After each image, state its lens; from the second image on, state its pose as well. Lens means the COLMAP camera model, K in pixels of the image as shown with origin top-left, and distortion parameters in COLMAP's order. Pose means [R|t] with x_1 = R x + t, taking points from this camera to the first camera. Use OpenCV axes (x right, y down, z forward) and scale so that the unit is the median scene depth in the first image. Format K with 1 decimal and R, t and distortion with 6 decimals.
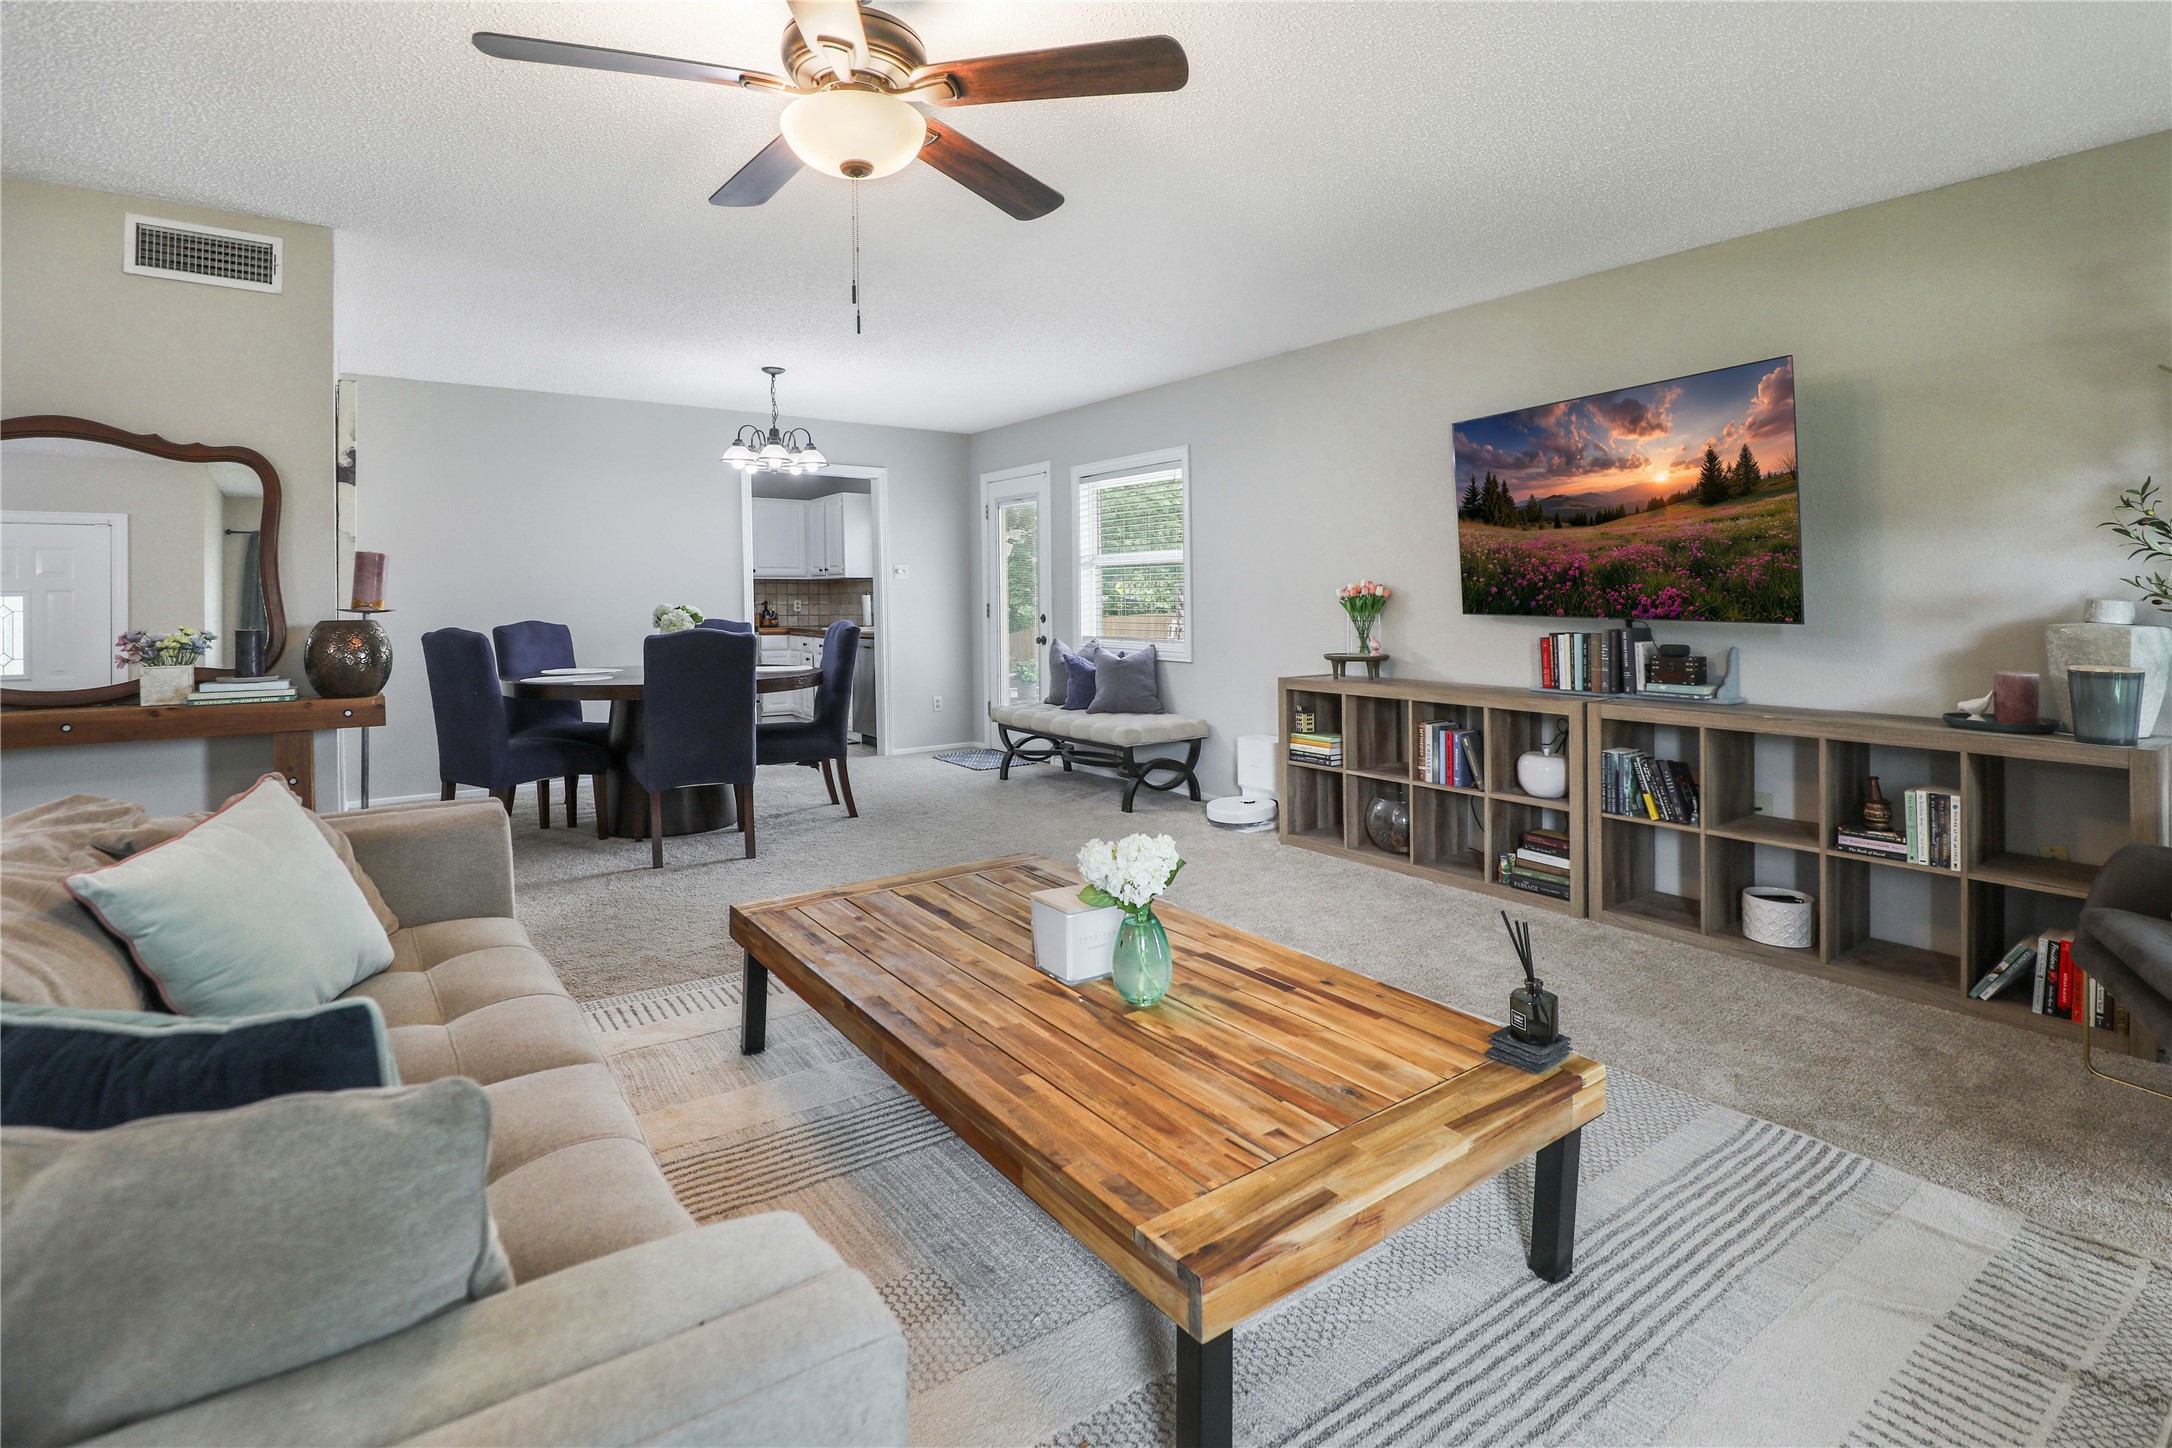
lens RADIAL K [[1035.3, 0, 1078.3], [0, 1035.3, 593.6], [0, 0, 1]] dist [0.002095, 0.000239]
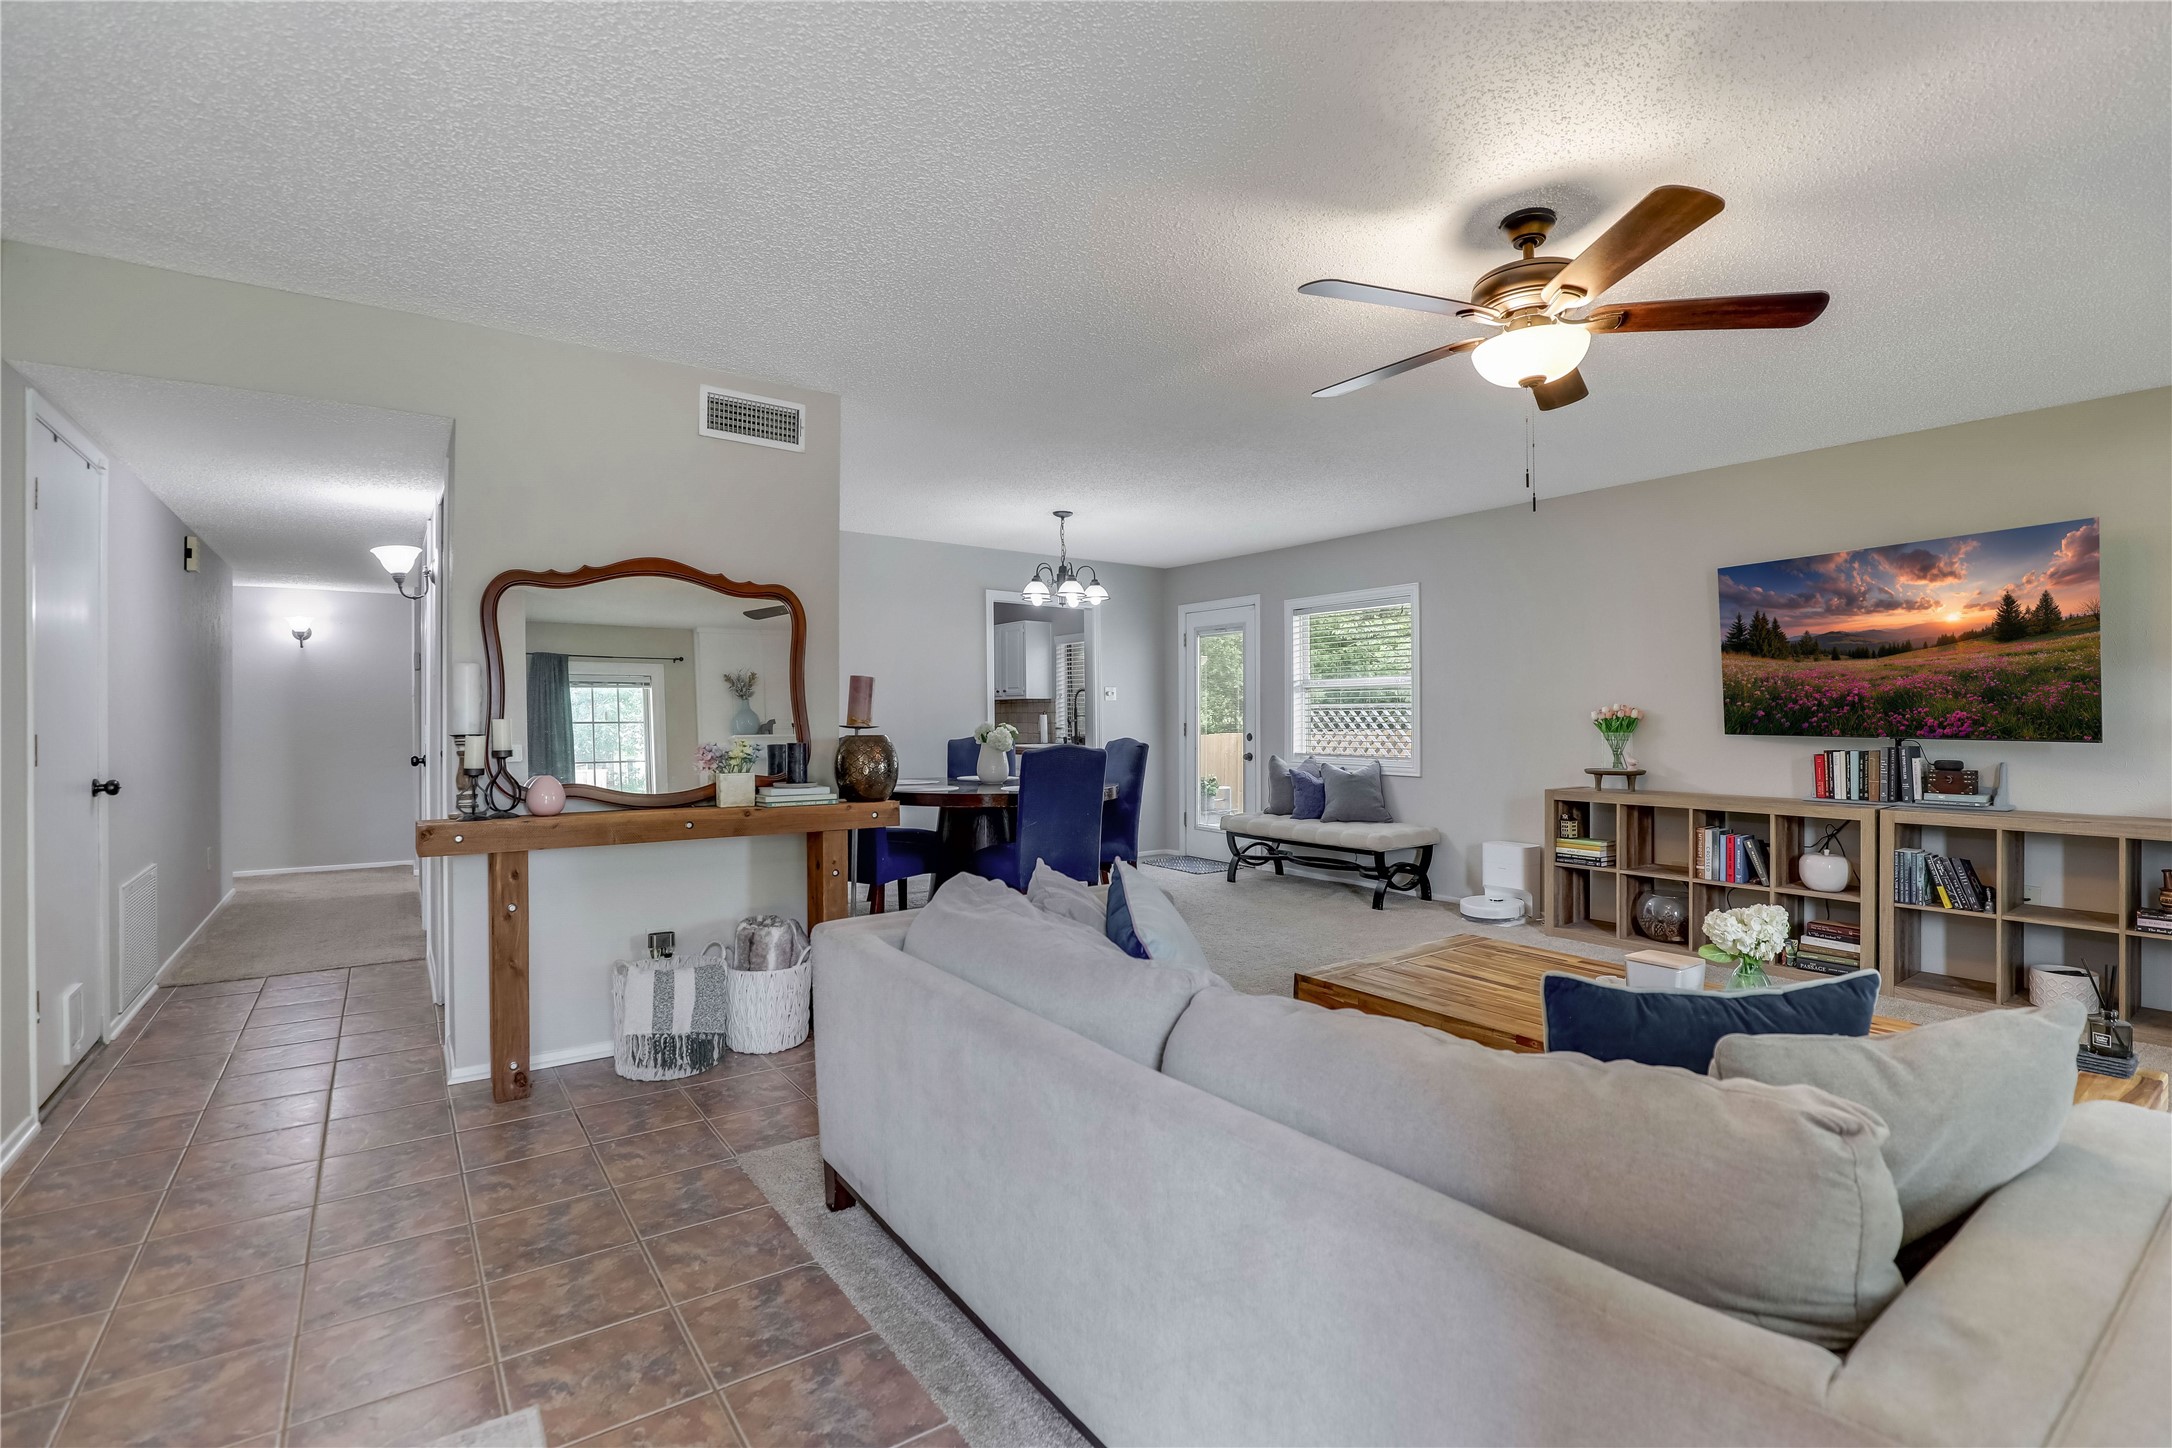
lens RADIAL K [[991.0, 0, 1086.0], [0, 991.0, 724.0], [0, 0, 1]] dist [-0.002670, 0.000259]
pose [[0.999922, 0.004715, 0.011575, -0.391270], [-0.004801, 0.999961, 0.007473, 0.004375], [-0.011540, -0.007528, 0.999905, -0.099163]]
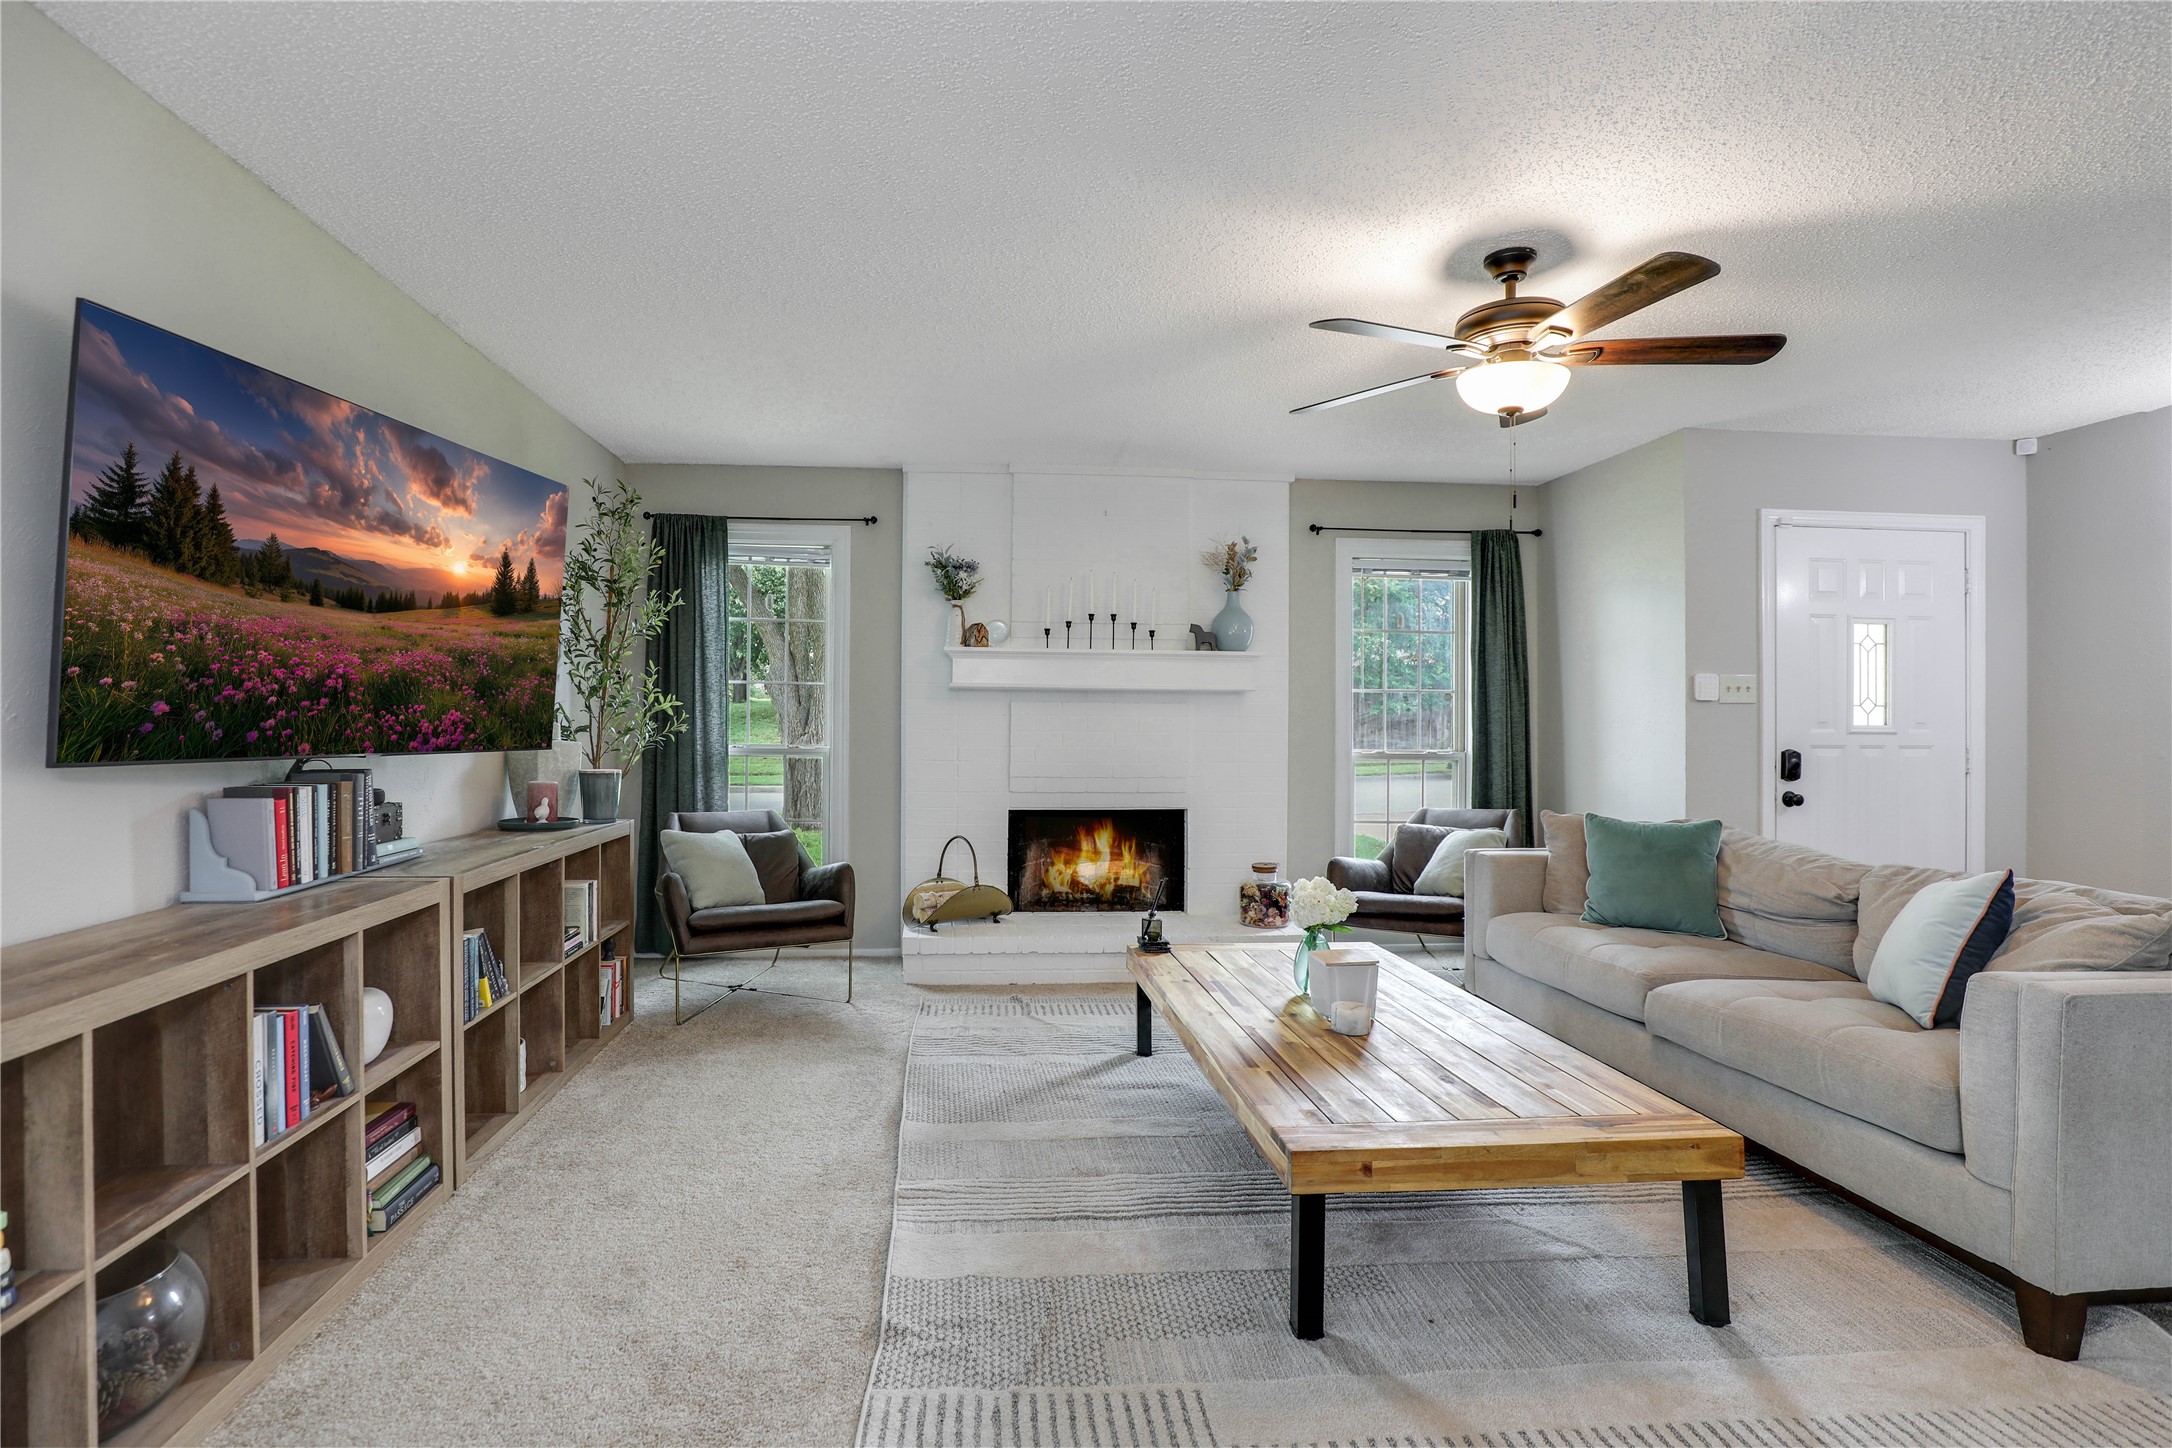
lens RADIAL K [[958.1, 0, 1039.2], [0, 958.1, 718.3], [0, 0, 1]] dist [-0.026537, 0.000477]
pose [[-0.837137, -0.002283, 0.546989, -0.171667], [-0.005709, 0.999973, -0.004563, 0.000748], [-0.546964, -0.006943, -0.837127, 1.230577]]
